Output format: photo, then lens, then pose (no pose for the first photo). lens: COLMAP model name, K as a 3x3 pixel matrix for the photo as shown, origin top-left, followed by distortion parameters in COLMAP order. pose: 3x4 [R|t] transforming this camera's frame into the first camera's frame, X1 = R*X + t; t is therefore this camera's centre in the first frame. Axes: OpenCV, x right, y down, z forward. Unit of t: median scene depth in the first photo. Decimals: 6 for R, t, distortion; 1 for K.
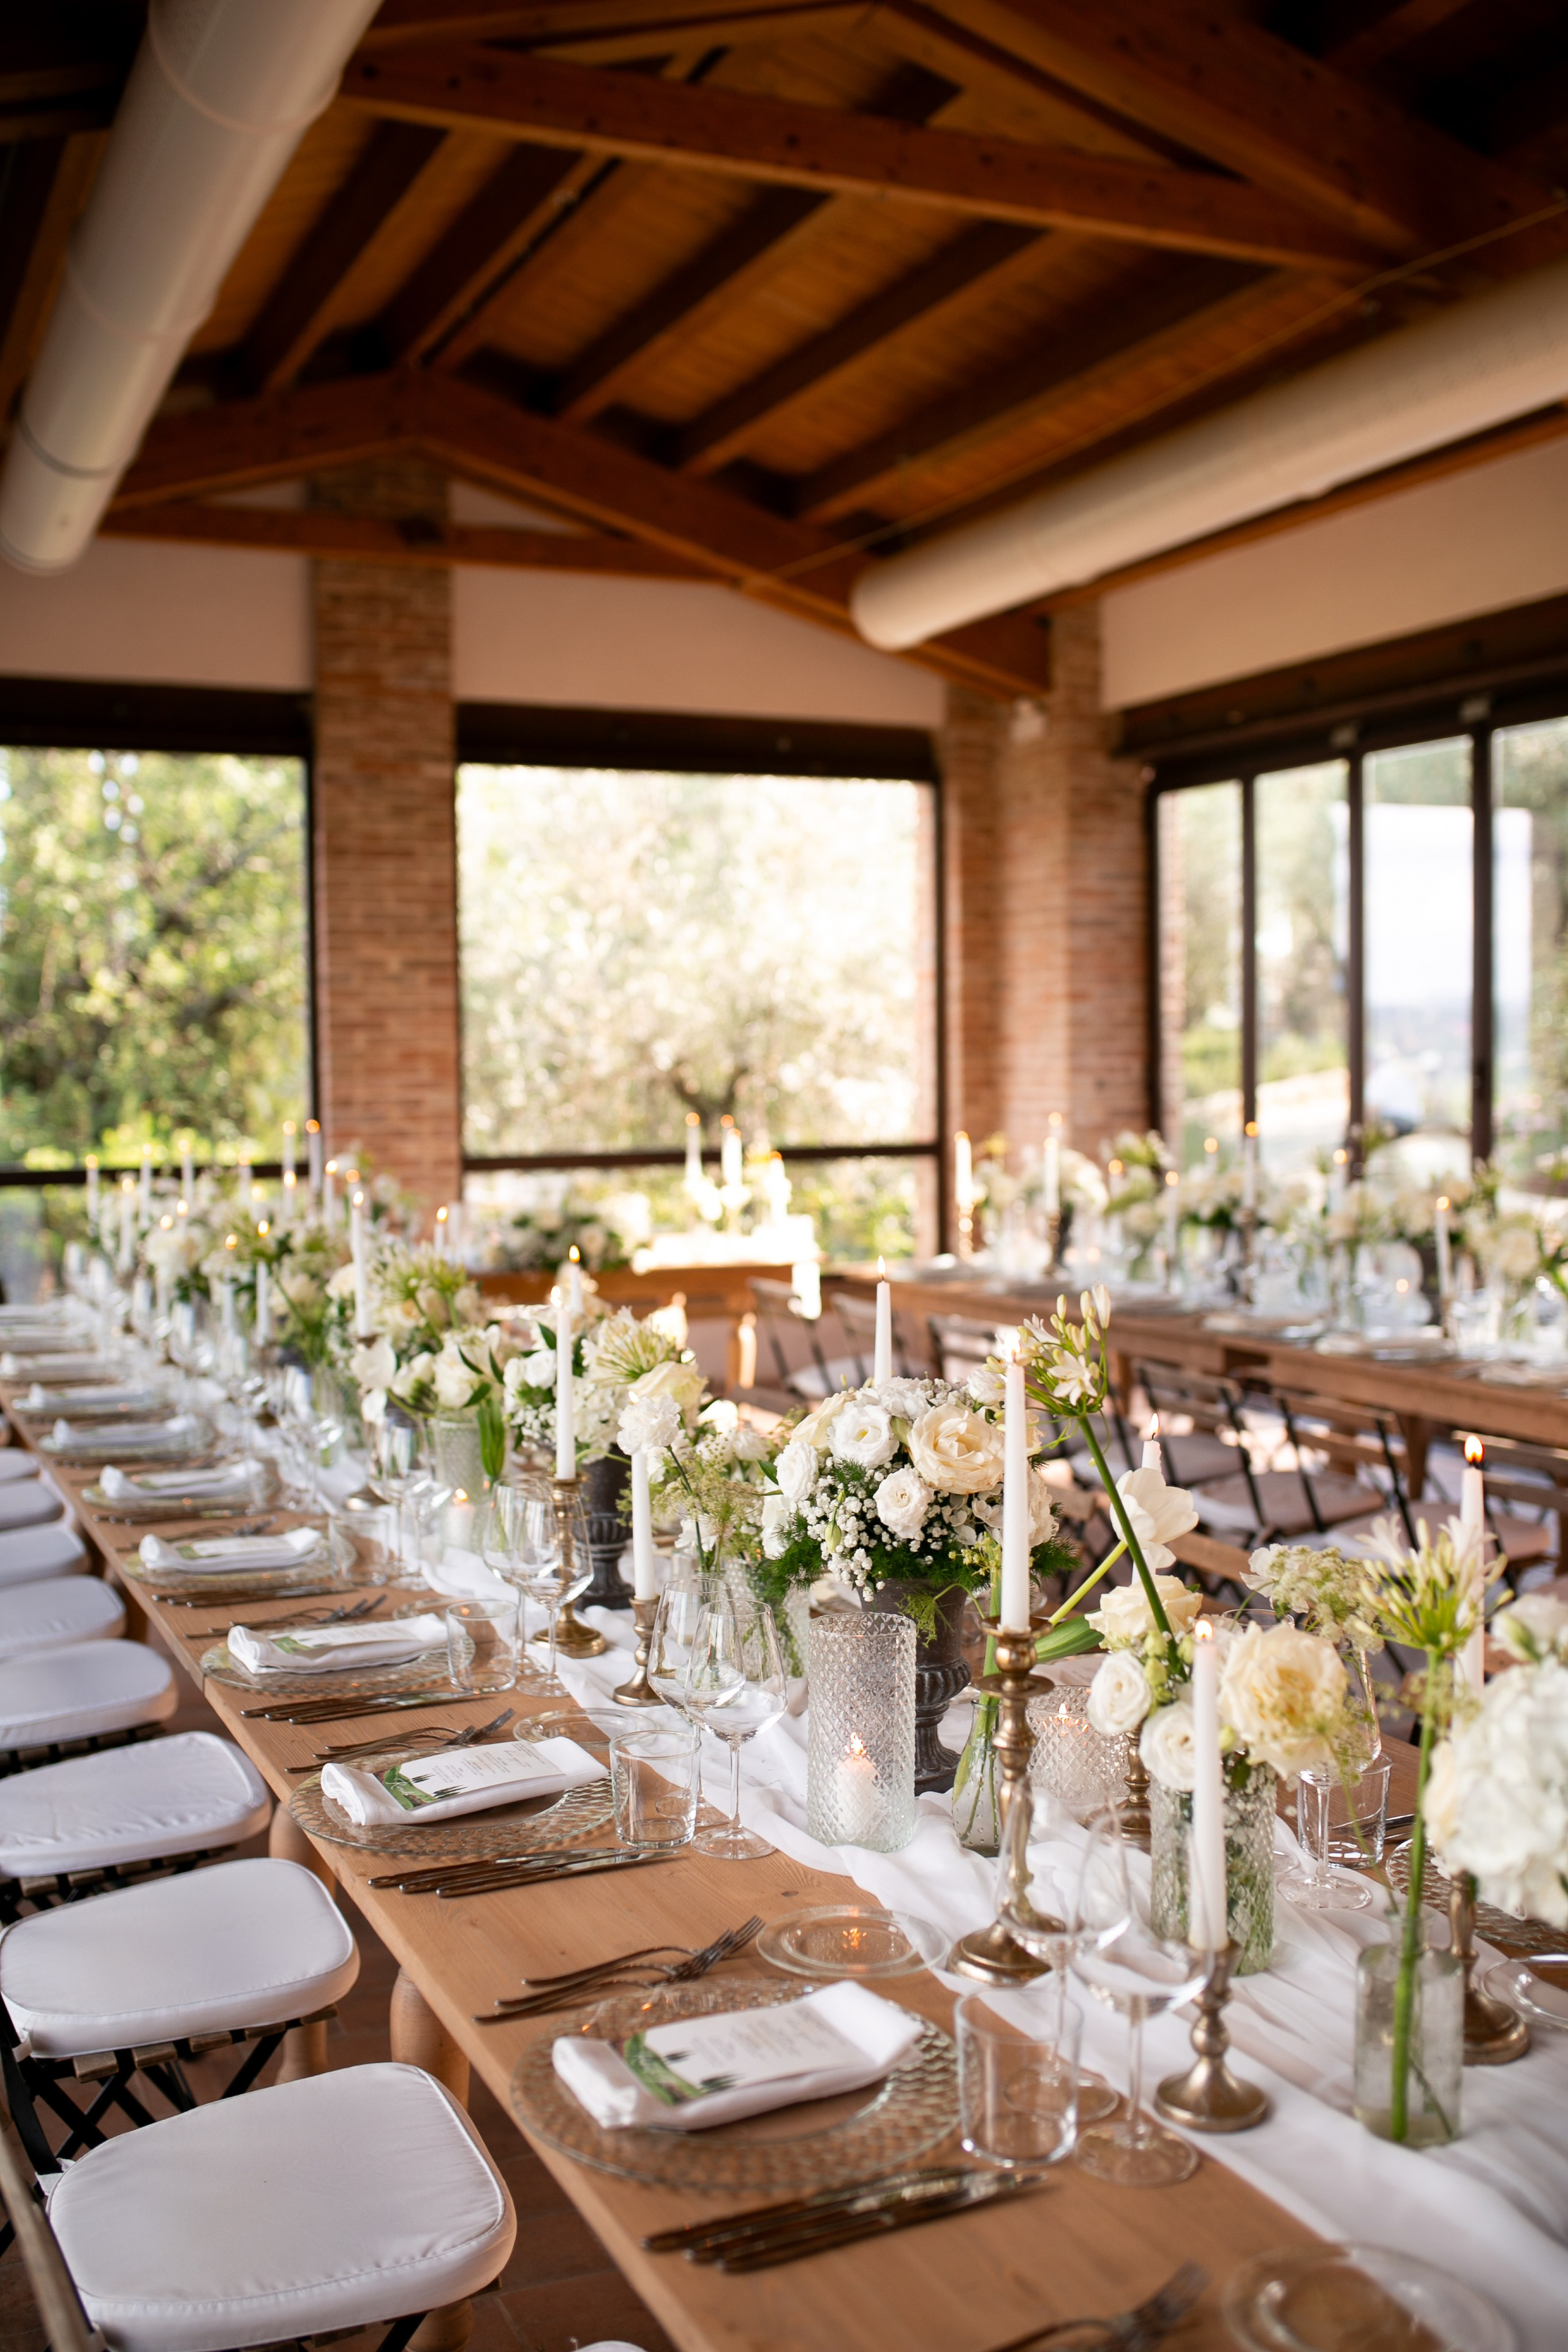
lens RADIAL K [[2268.8, 0, 783.5], [0, 2268.8, 1174.6], [0, 0, 1]] dist [-0.068640, 0.107298]
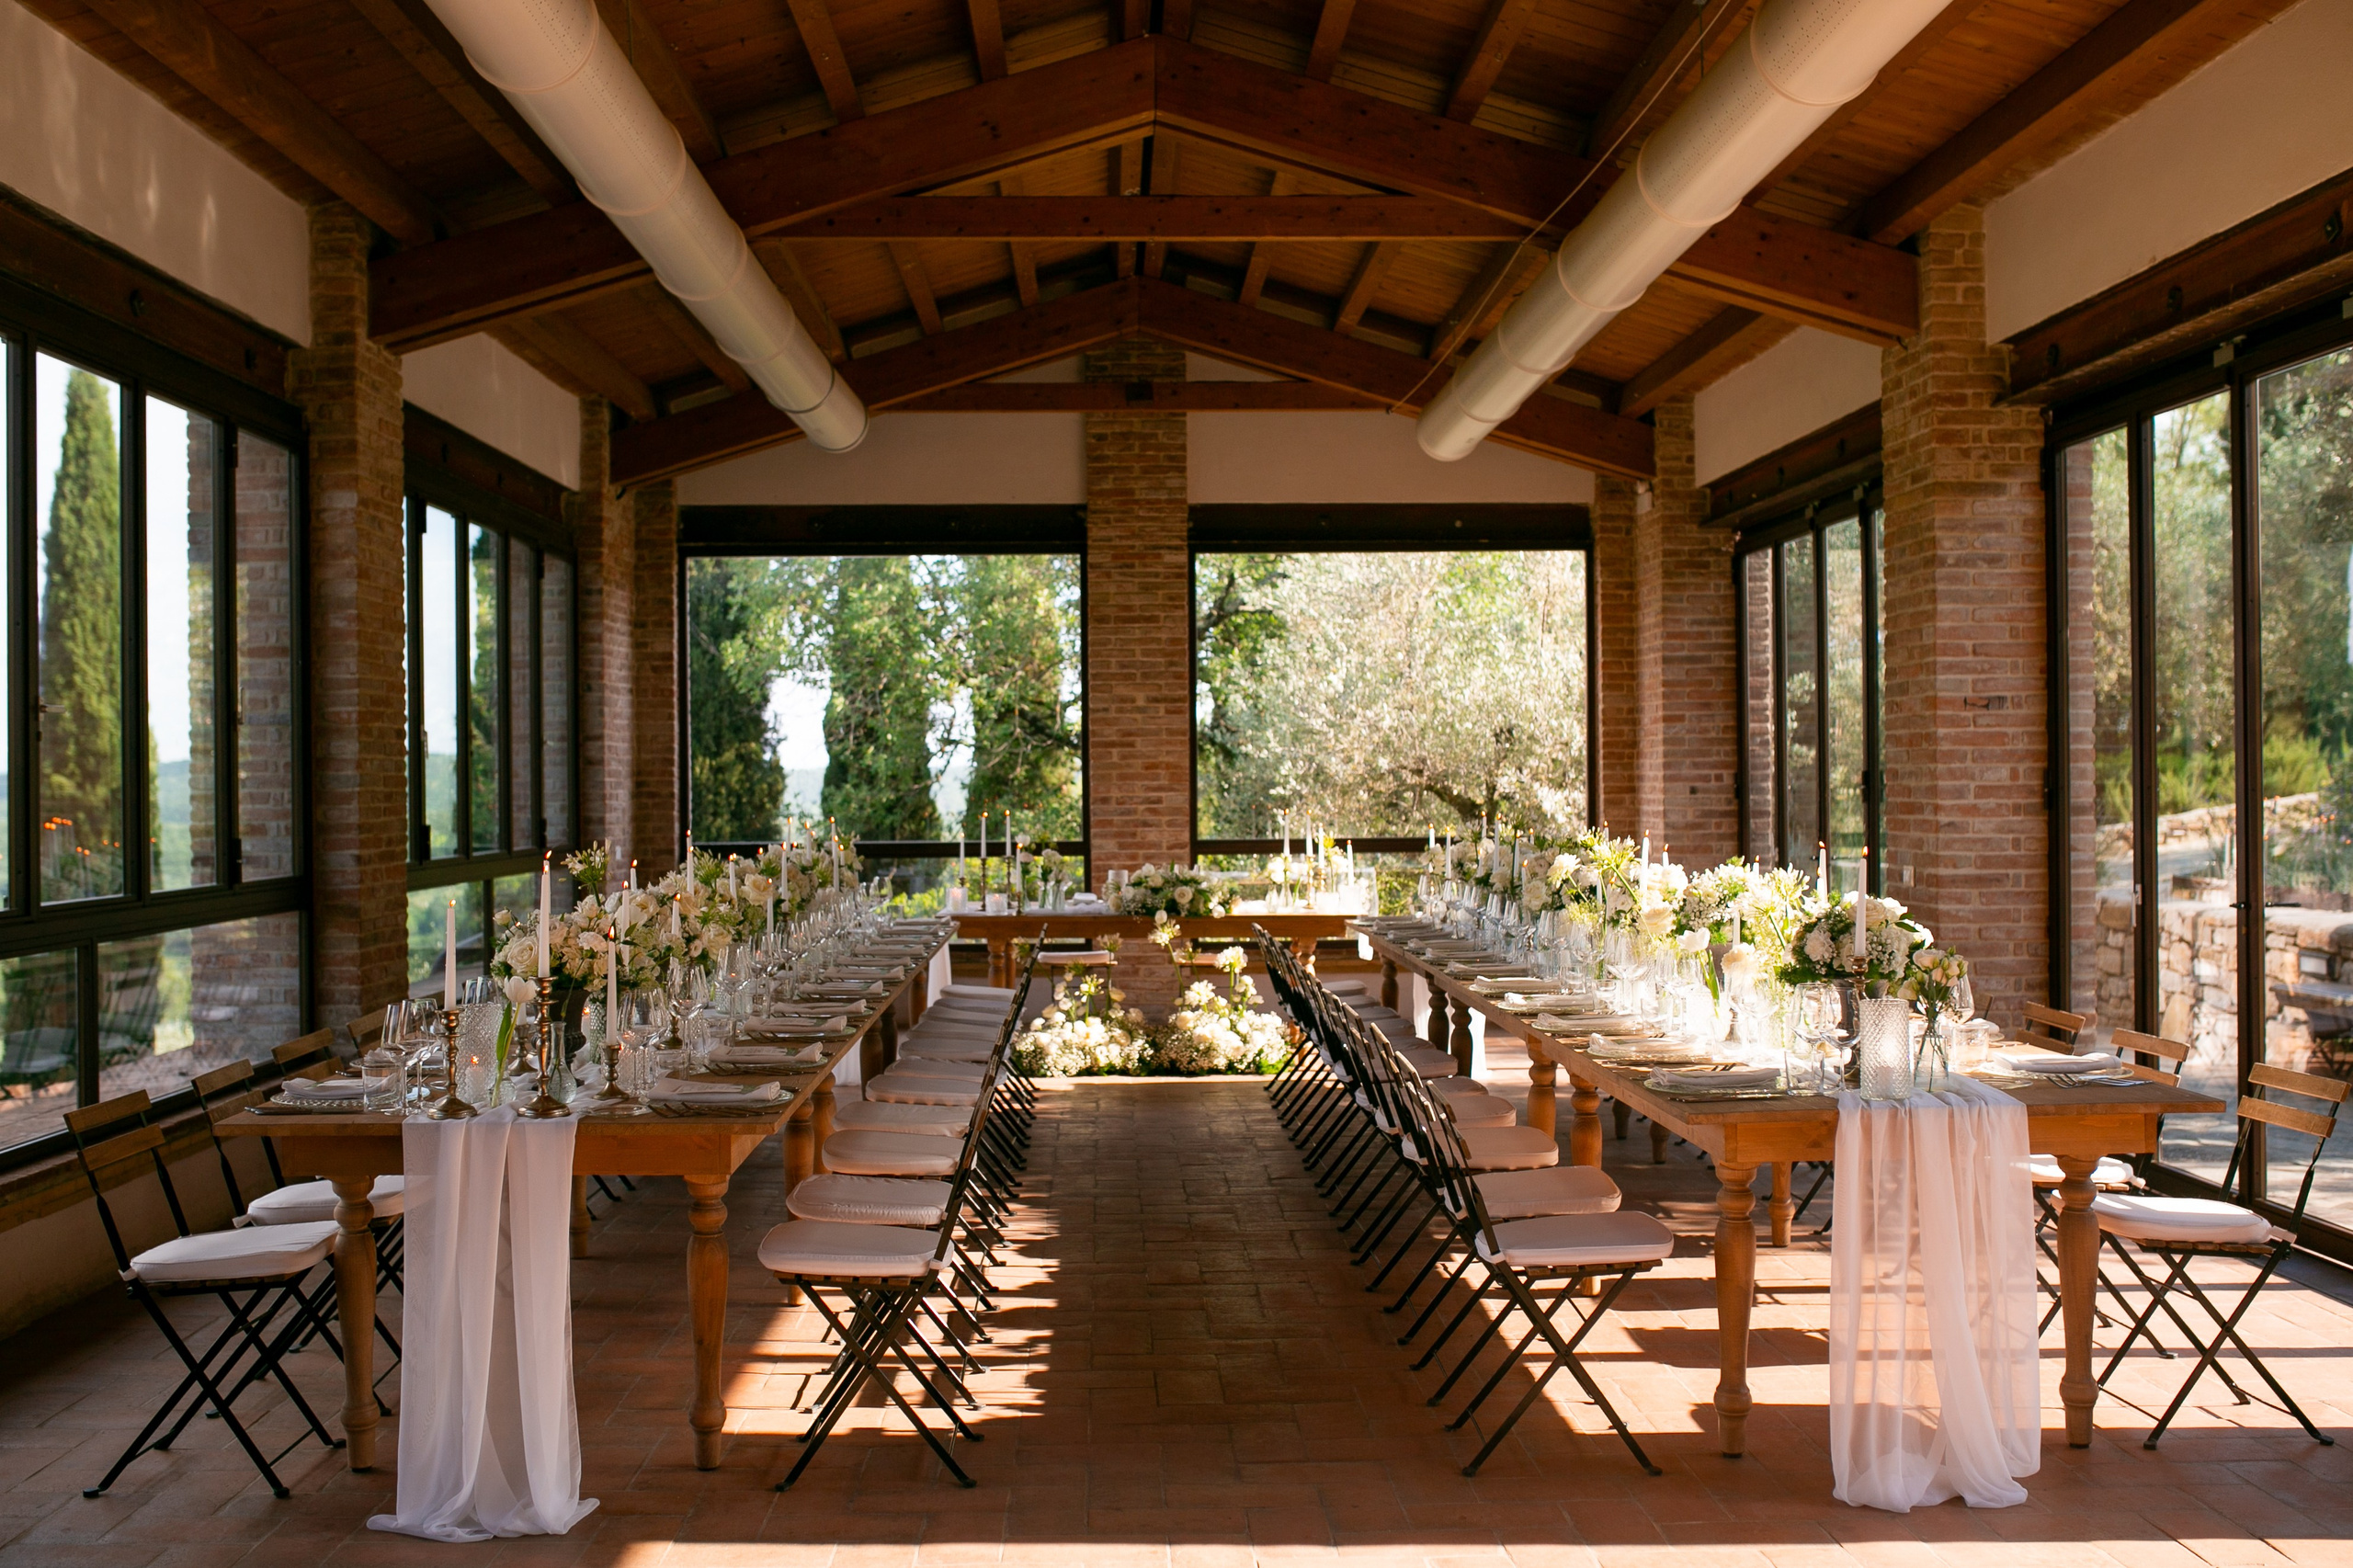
lens RADIAL K [[2305.4, 0, 1168.1], [0, 2305.4, 781.9], [0, 0, 1]] dist [-0.069898, 0.110198]
pose [[0.924986, 0.003084, -0.379989, 0.373379], [-0.020536, 0.998912, -0.041881, 0.015005], [0.379446, 0.046542, 0.924042, -0.282197]]
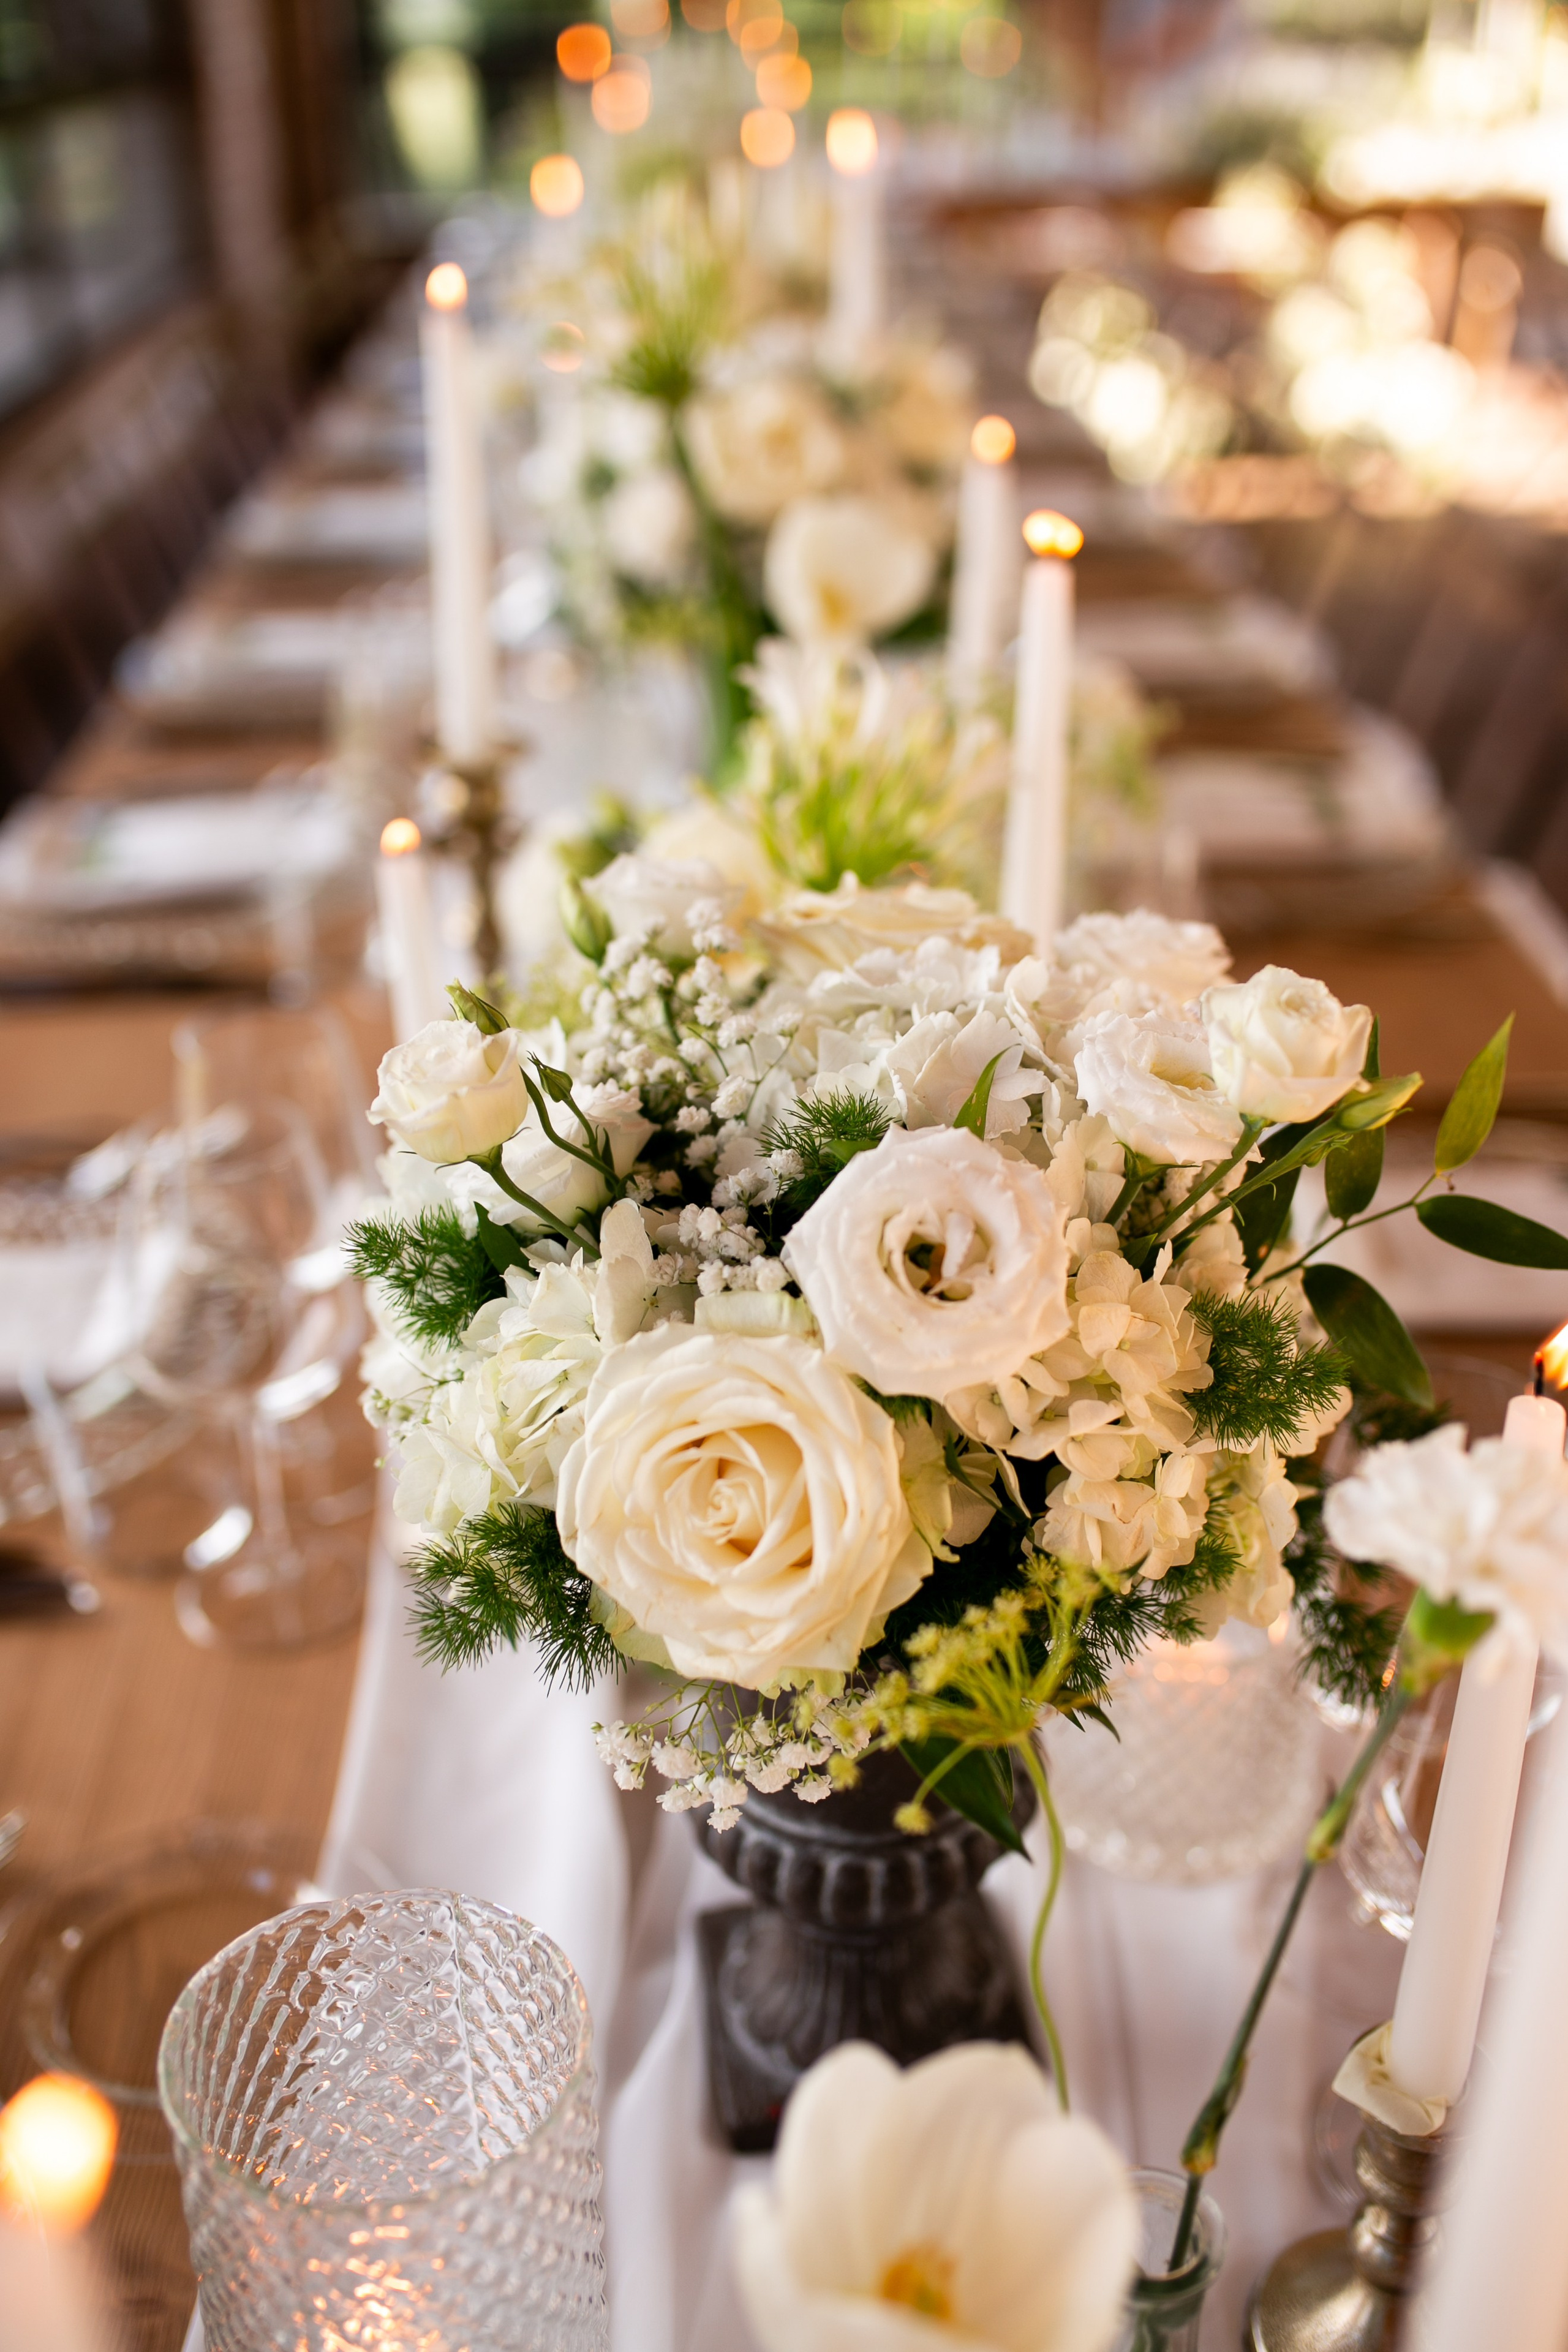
lens RADIAL K [[2389.6, 0, 782.7], [0, 2389.6, 1168.8], [0, 0, 1]] dist [-0.060184, 0.090256]
pose [[0.926605, 0.171430, -0.334685, 0.072554], [-0.013257, 0.904377, 0.426529, 0.003107], [0.375801, -0.390787, 0.840273, 0.086774]]
